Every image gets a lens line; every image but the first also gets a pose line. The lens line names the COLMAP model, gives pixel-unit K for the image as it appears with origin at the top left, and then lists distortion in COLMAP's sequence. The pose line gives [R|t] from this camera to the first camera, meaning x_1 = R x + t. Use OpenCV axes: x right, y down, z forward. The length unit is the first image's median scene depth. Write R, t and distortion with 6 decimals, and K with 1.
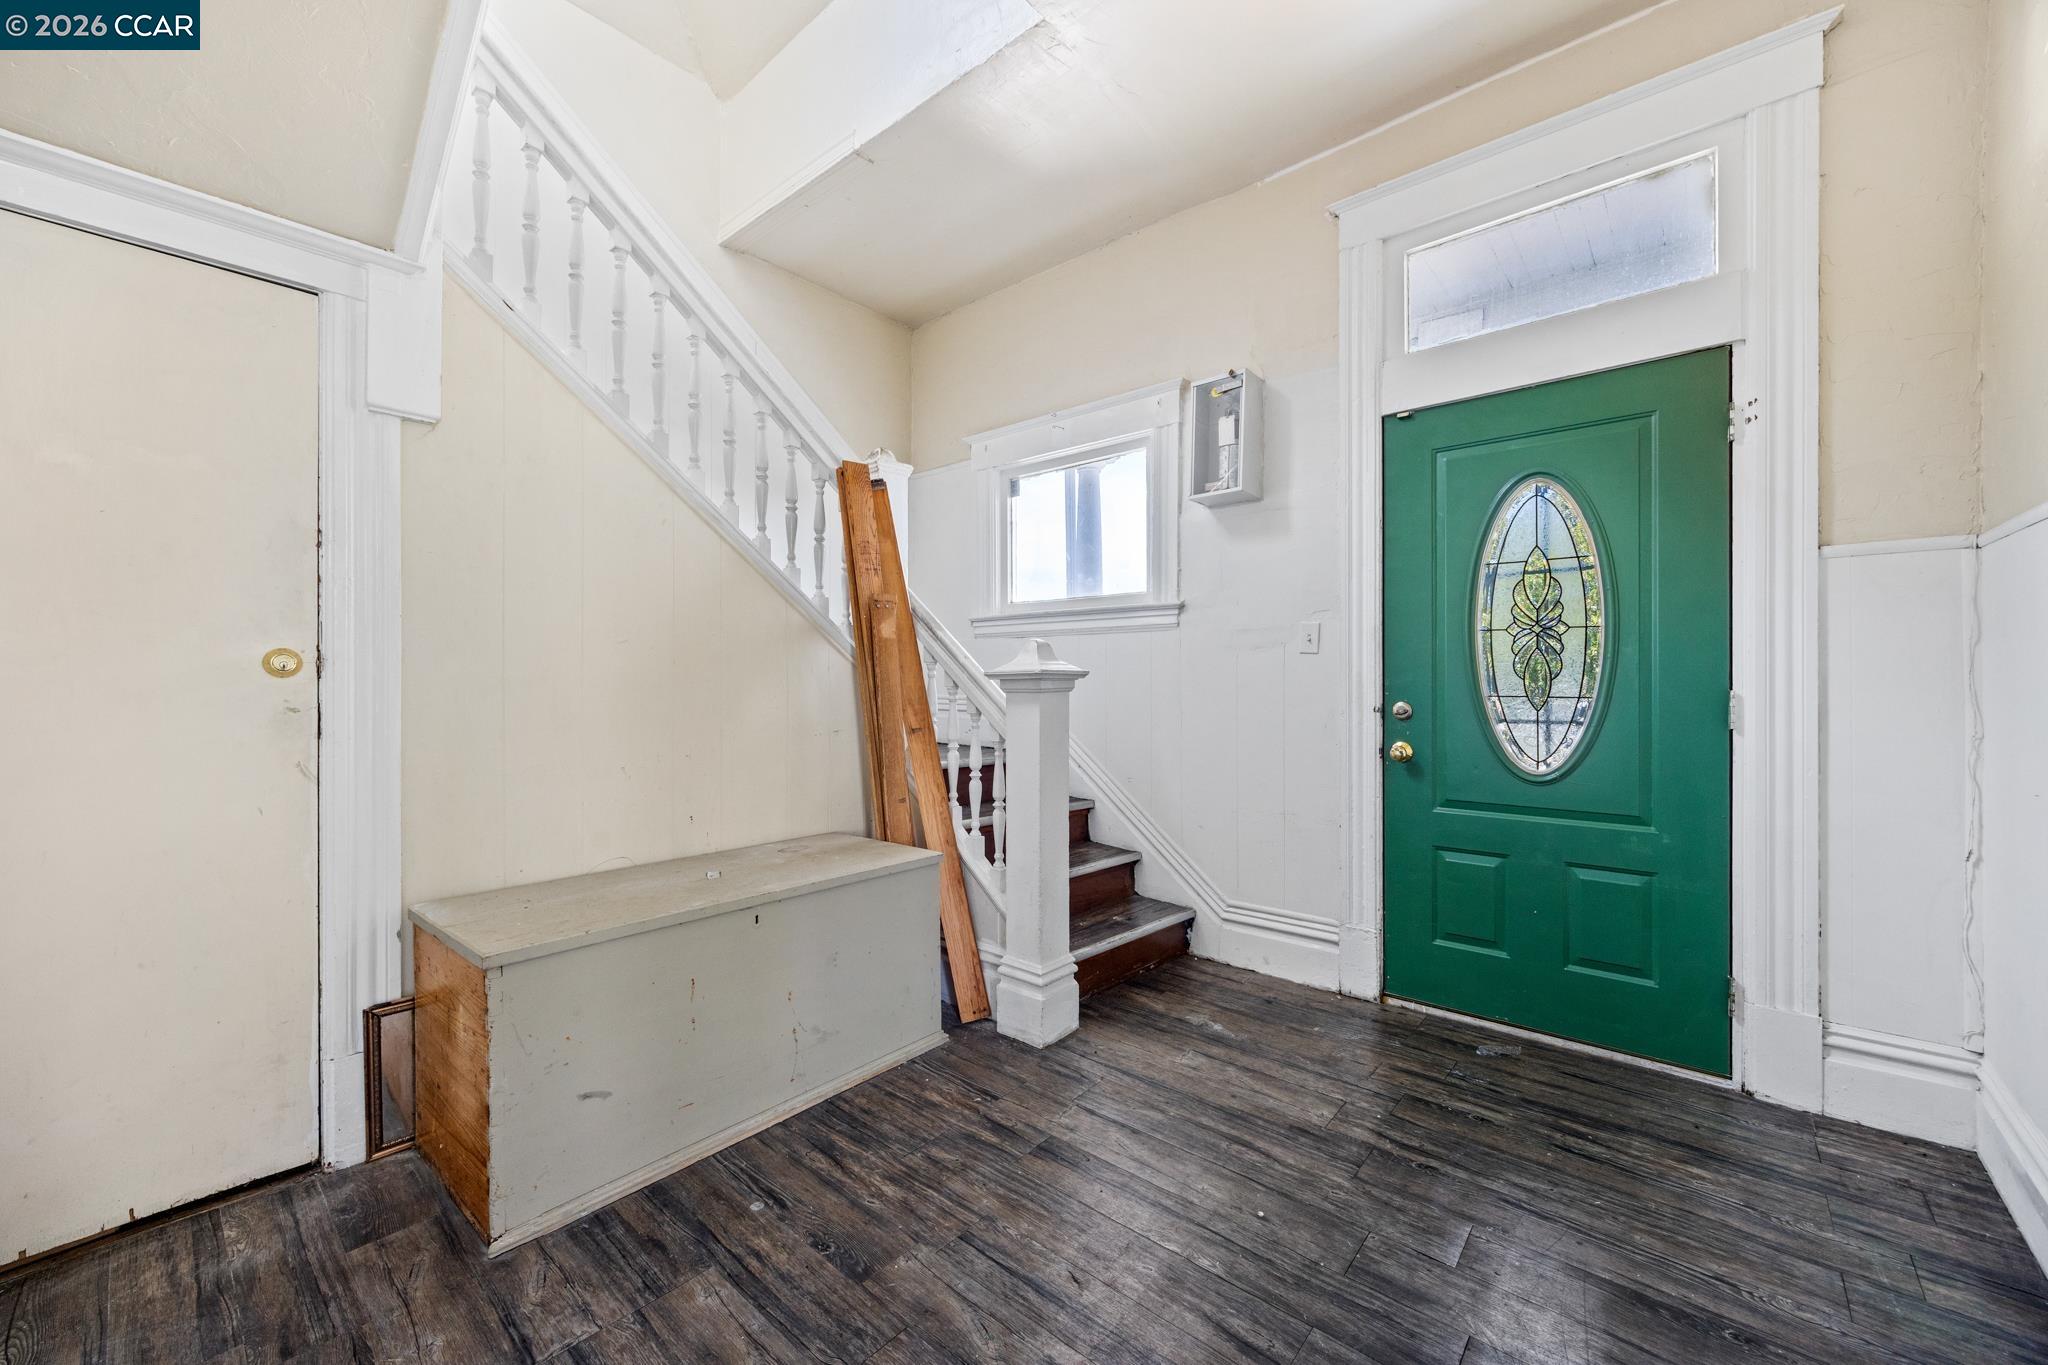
lens RADIAL K [[788.2, 0, 1032.9], [0, 788.2, 683.9], [0, 0, 1]] dist [-0.005065, 0.001413]
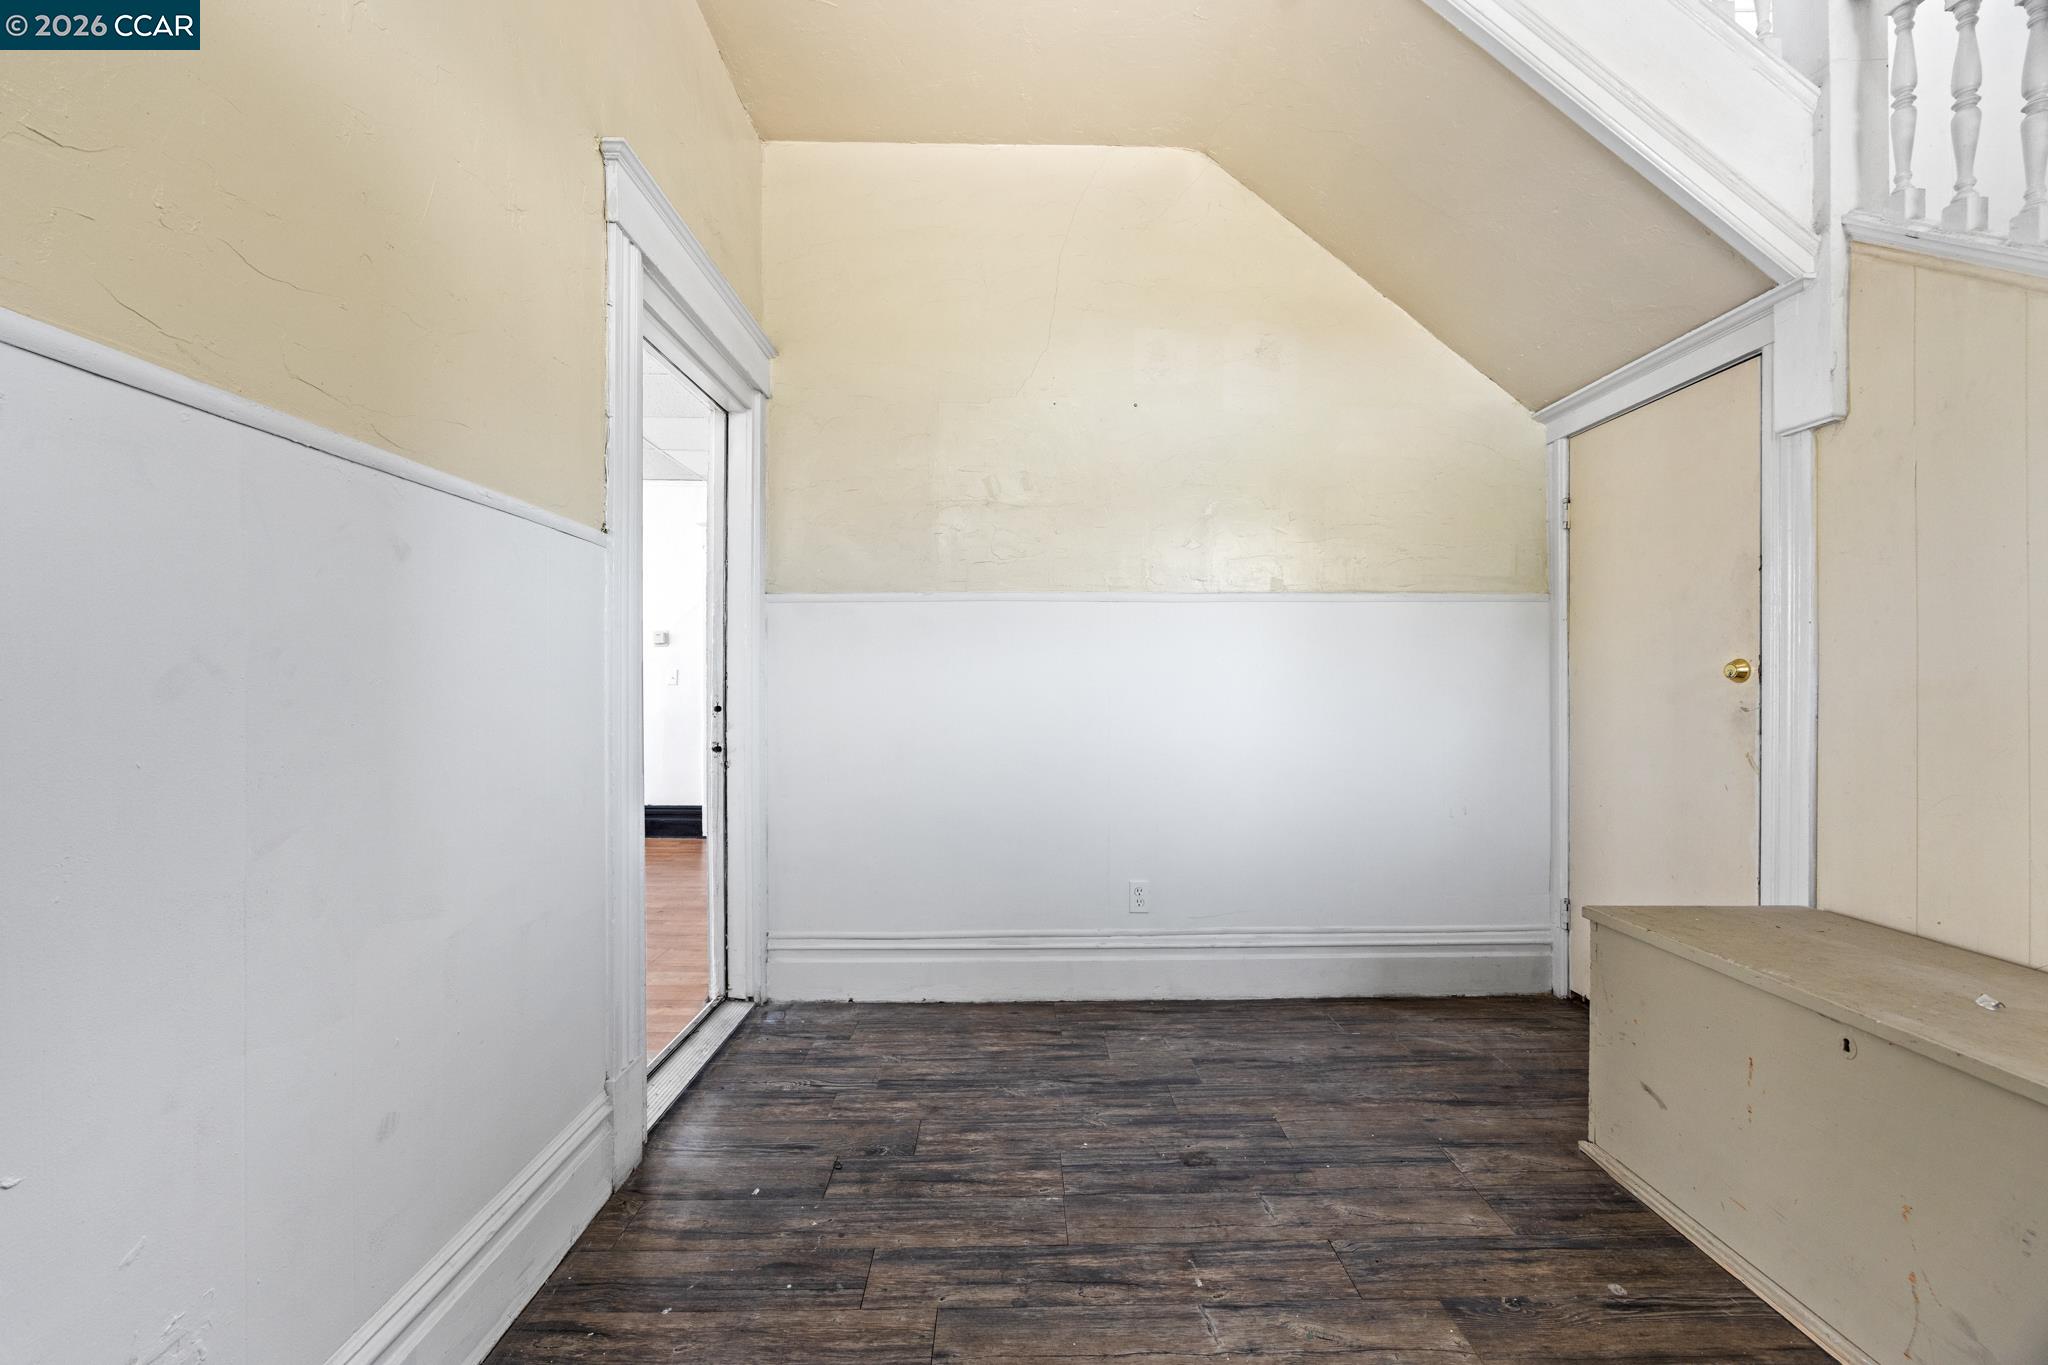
lens RADIAL K [[788.2, 0, 1027.1], [0, 788.2, 679.7], [0, 0, 1]] dist [-0.005065, 0.001413]
pose [[-0.744616, 0.000997, -0.667493, 0.754104], [-0.001207, 0.999995, 0.002840, -0.015322], [0.667492, 0.002920, -0.744611, 1.270184]]
